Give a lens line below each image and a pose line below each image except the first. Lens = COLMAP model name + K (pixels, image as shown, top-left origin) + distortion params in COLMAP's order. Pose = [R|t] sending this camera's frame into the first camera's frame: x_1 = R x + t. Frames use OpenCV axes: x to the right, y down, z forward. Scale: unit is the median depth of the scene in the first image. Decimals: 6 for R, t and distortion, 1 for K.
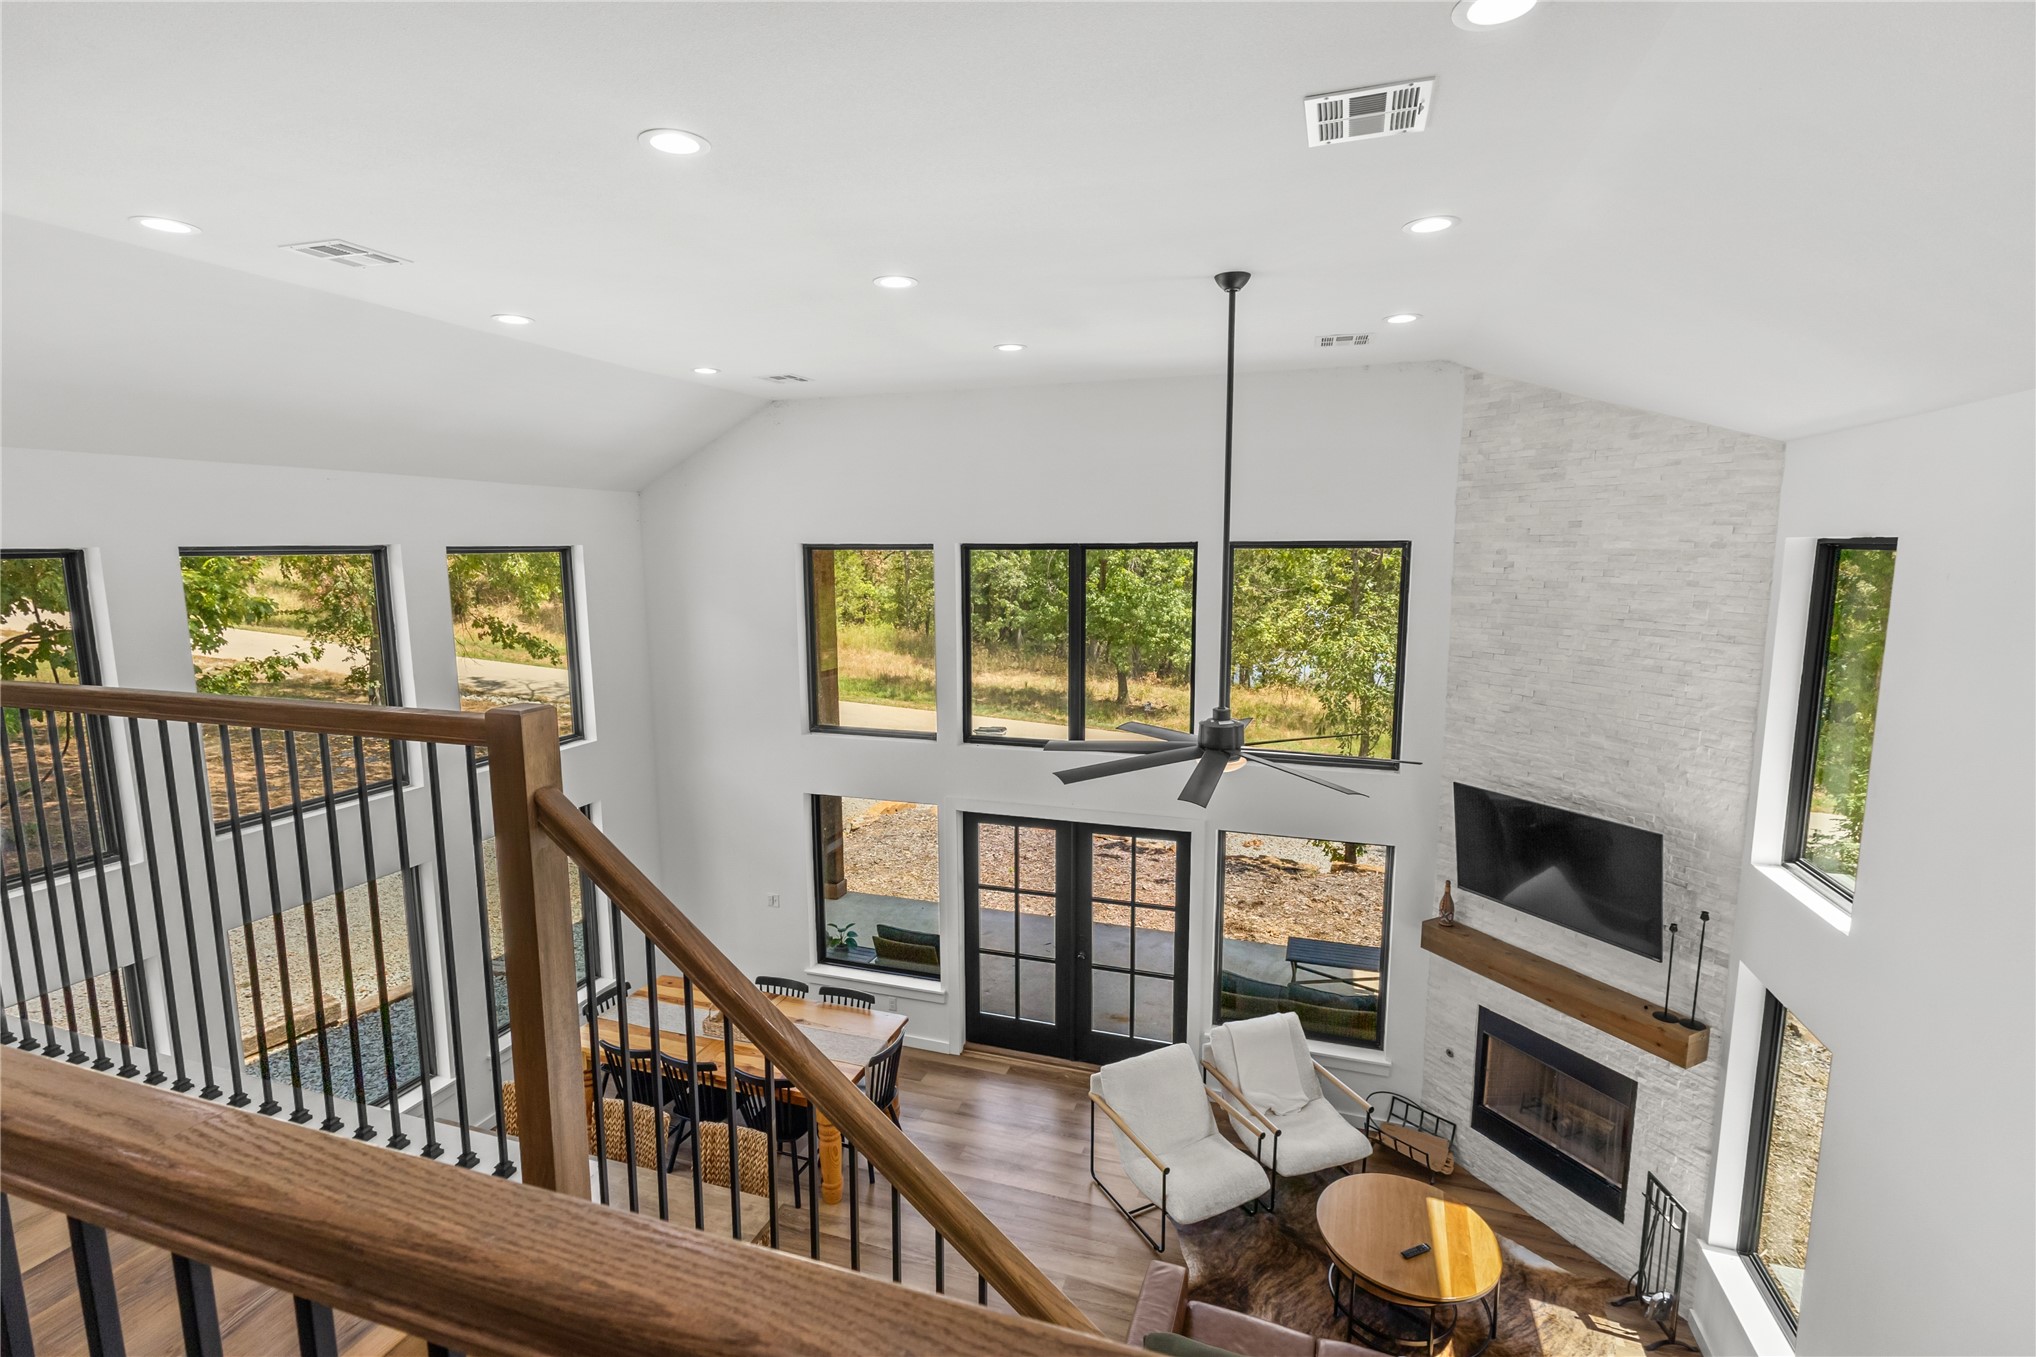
lens RADIAL K [[908.1, 0, 1018.0], [0, 908.1, 678.5], [0, 0, 1]] dist [0.002997, 0.000751]
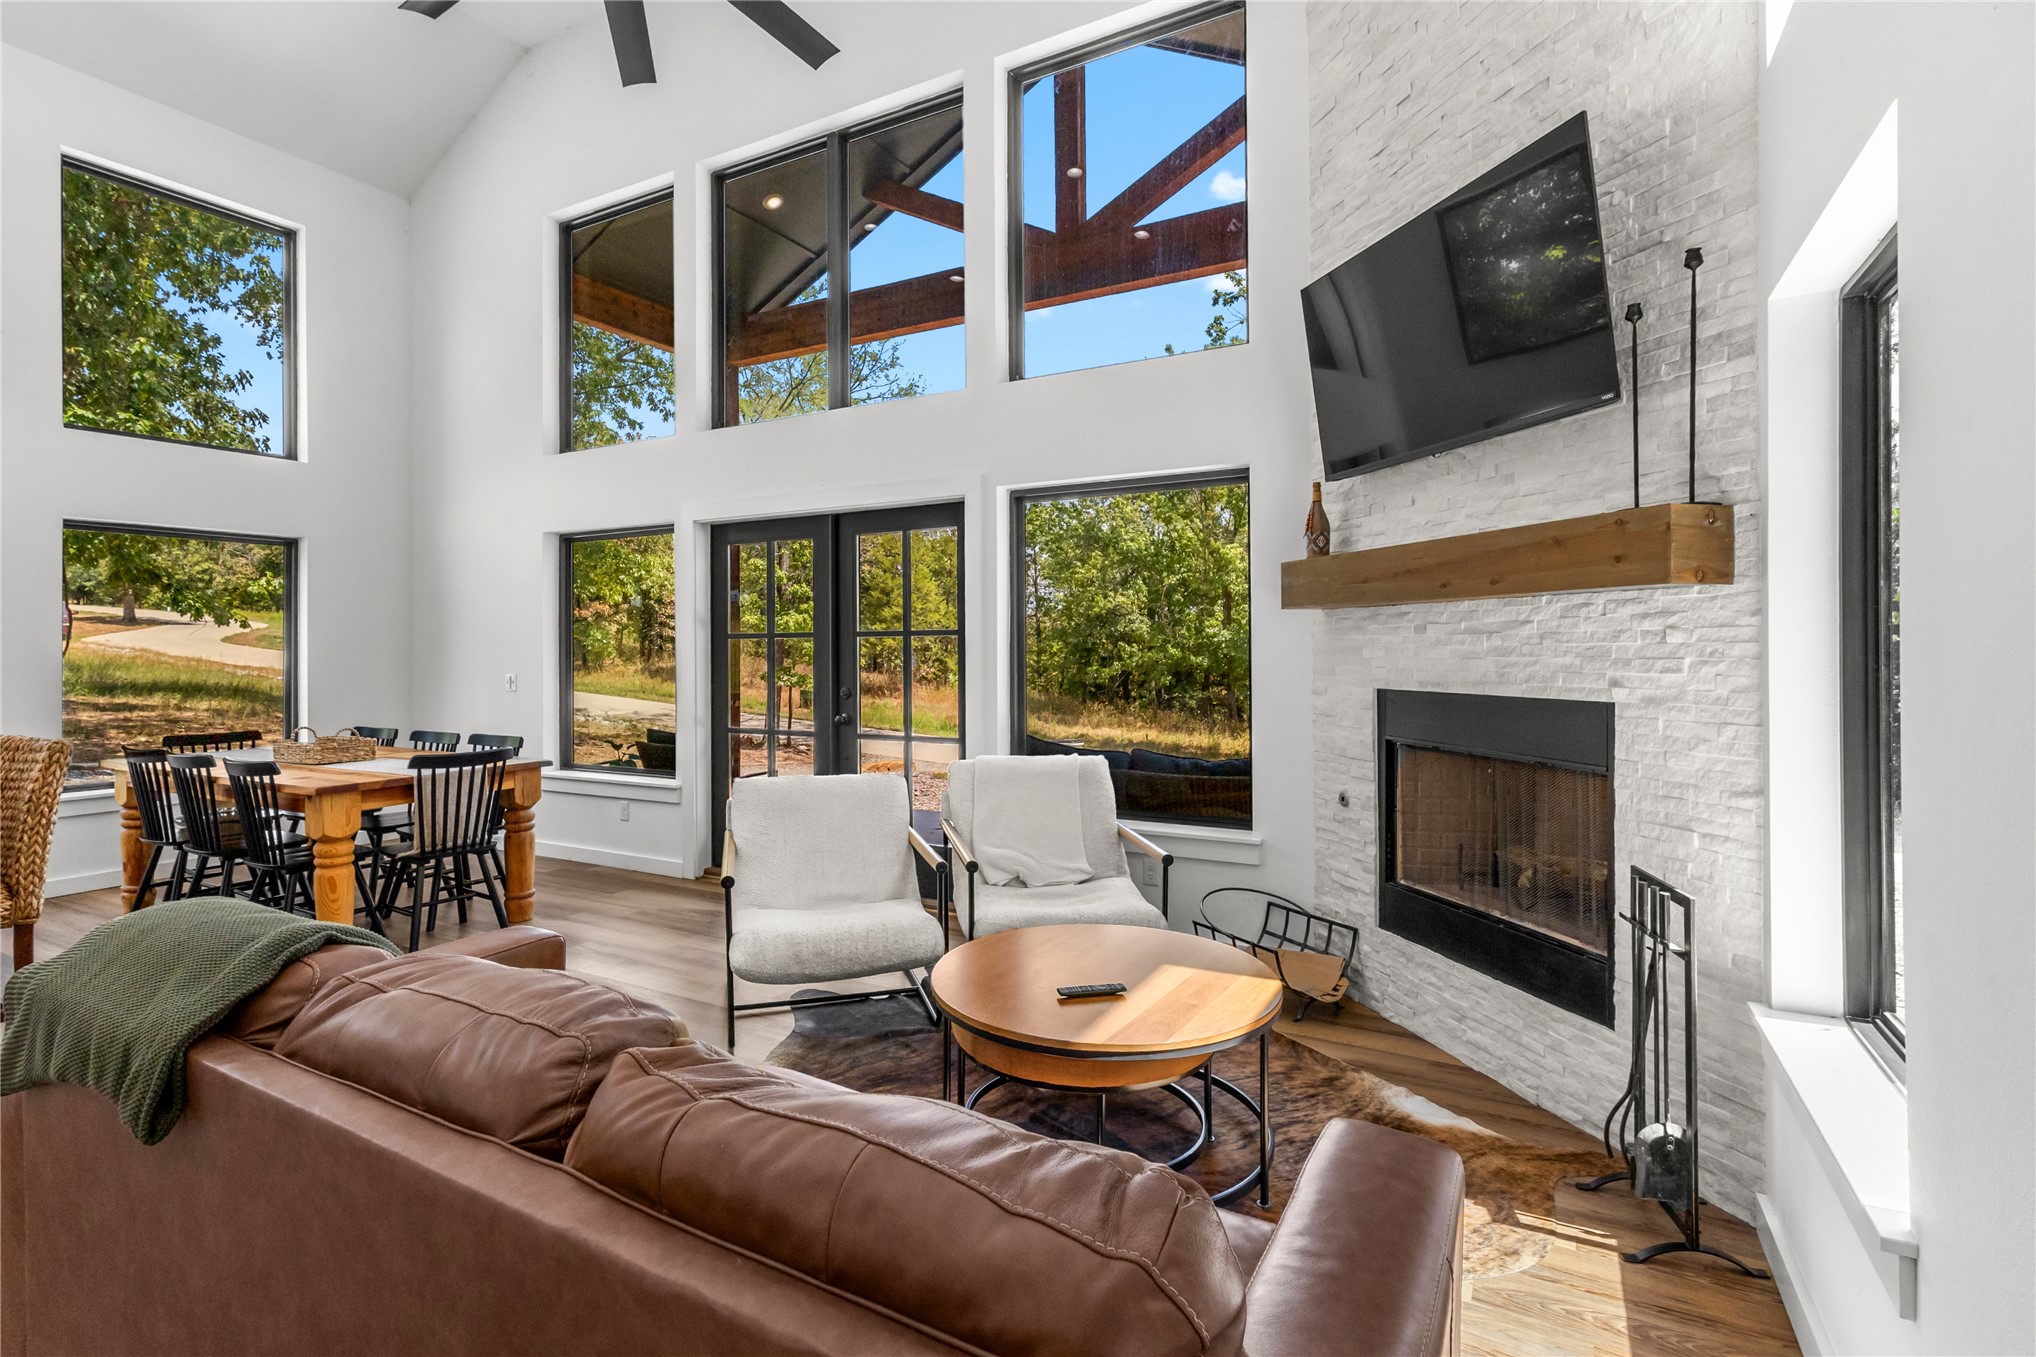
lens RADIAL K [[946.9, 0, 1006.8], [0, 946.9, 641.7], [0, 0, 1]] dist [-0.000247, 0.001092]
pose [[0.982741, -0.001250, -0.184981, 0.427894], [-0.025460, 0.989547, -0.141947, 0.457238], [0.183225, 0.144207, 0.972437, 0.421744]]
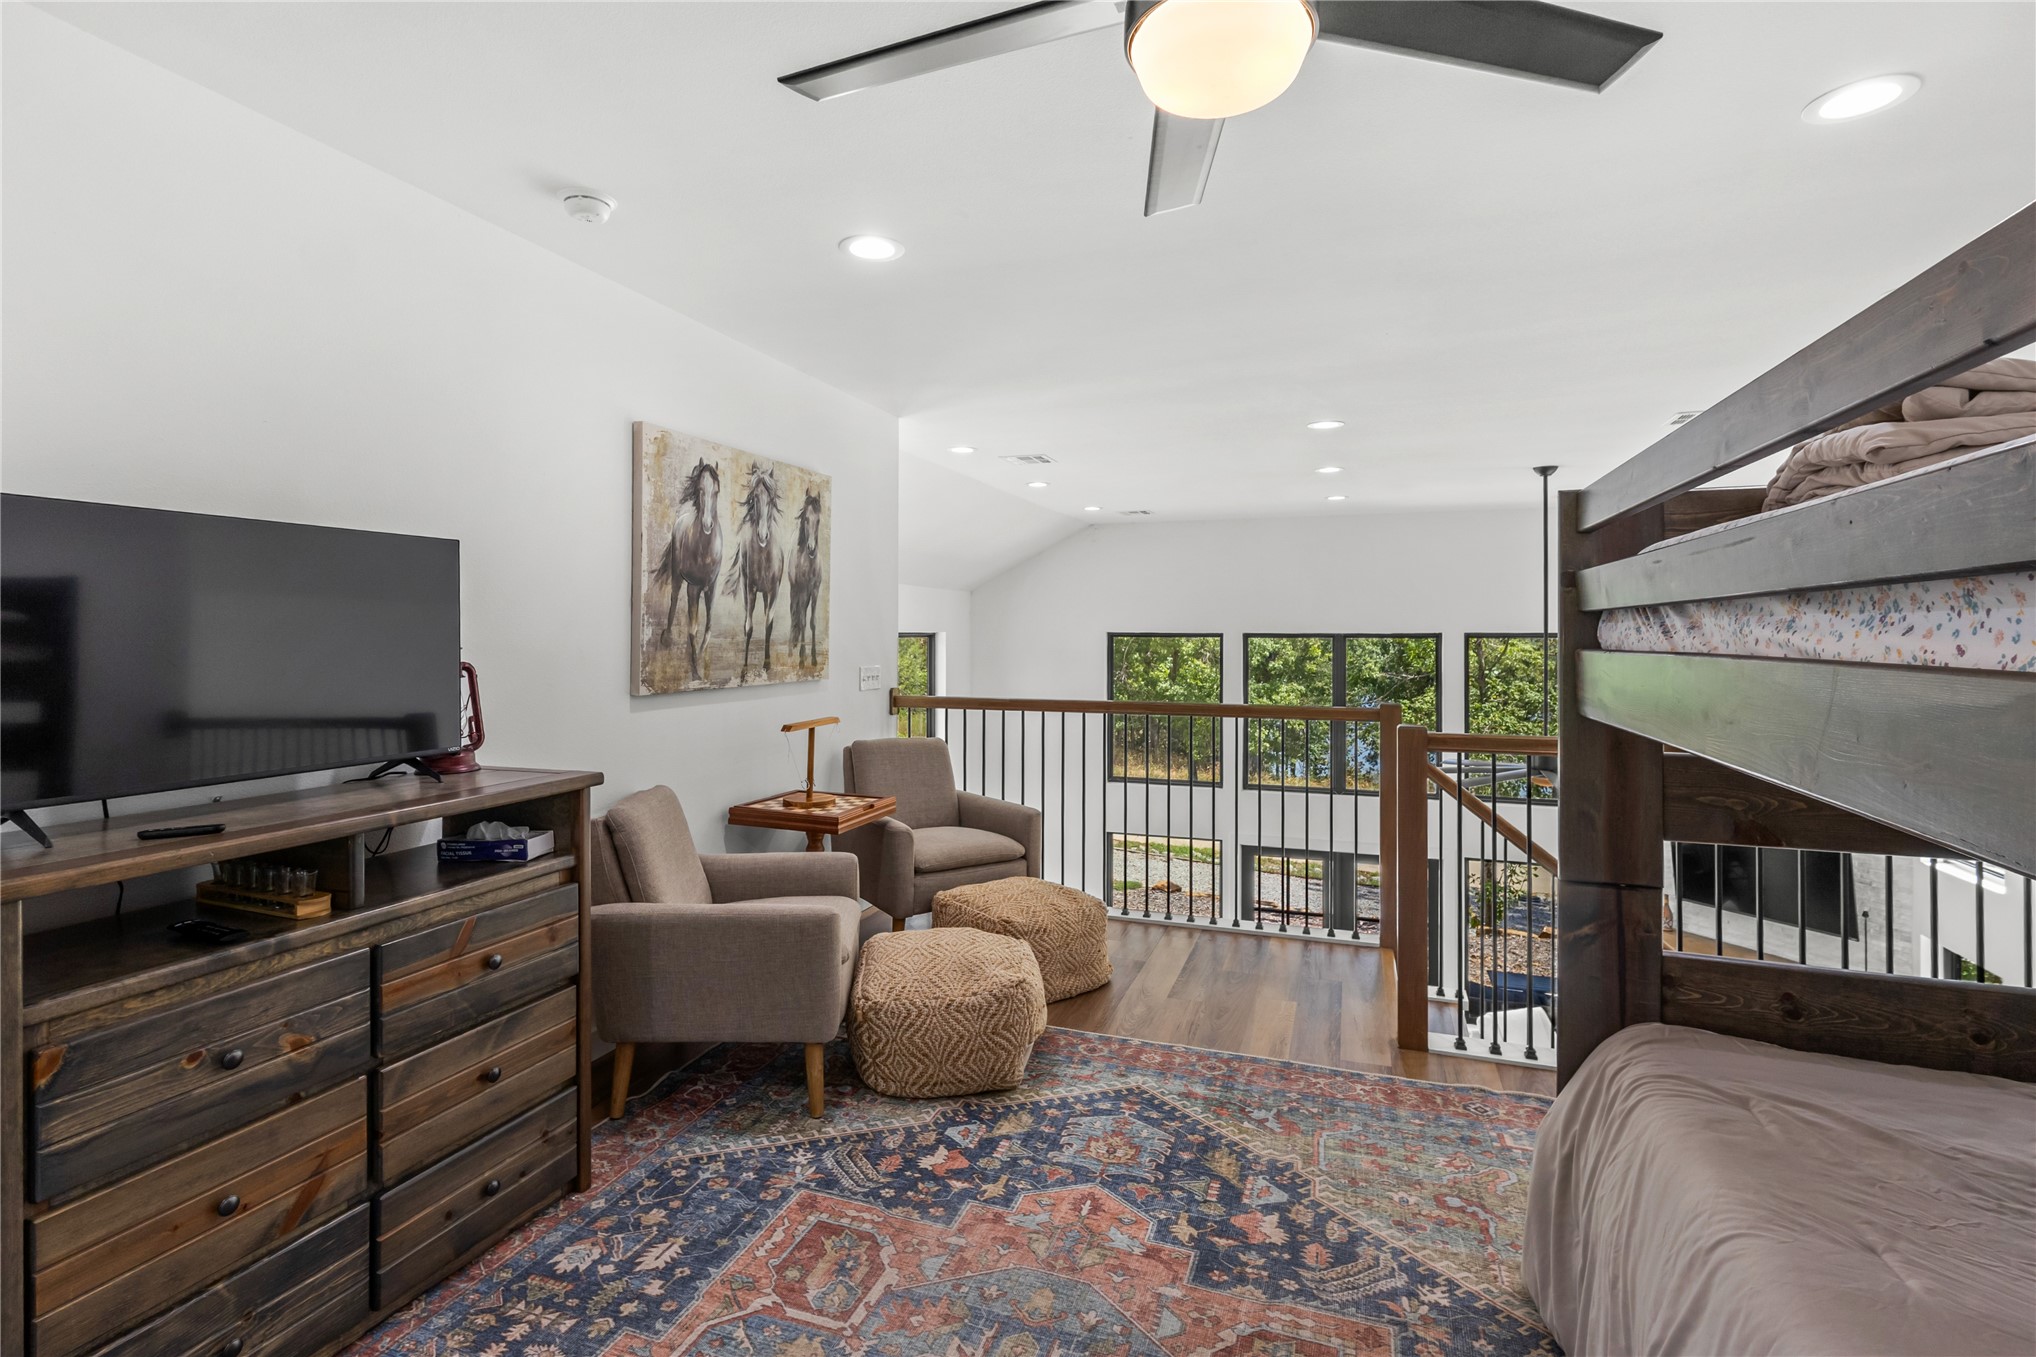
lens RADIAL K [[946.9, 0, 1006.8], [0, 946.9, 641.7], [0, 0, 1]] dist [-0.000247, 0.001092]
pose [[0.999311, 0.006535, -0.036538, -0.452930], [-0.011500, 0.990453, -0.137368, 0.068672], [0.035292, 0.137694, 0.989846, -0.445580]]
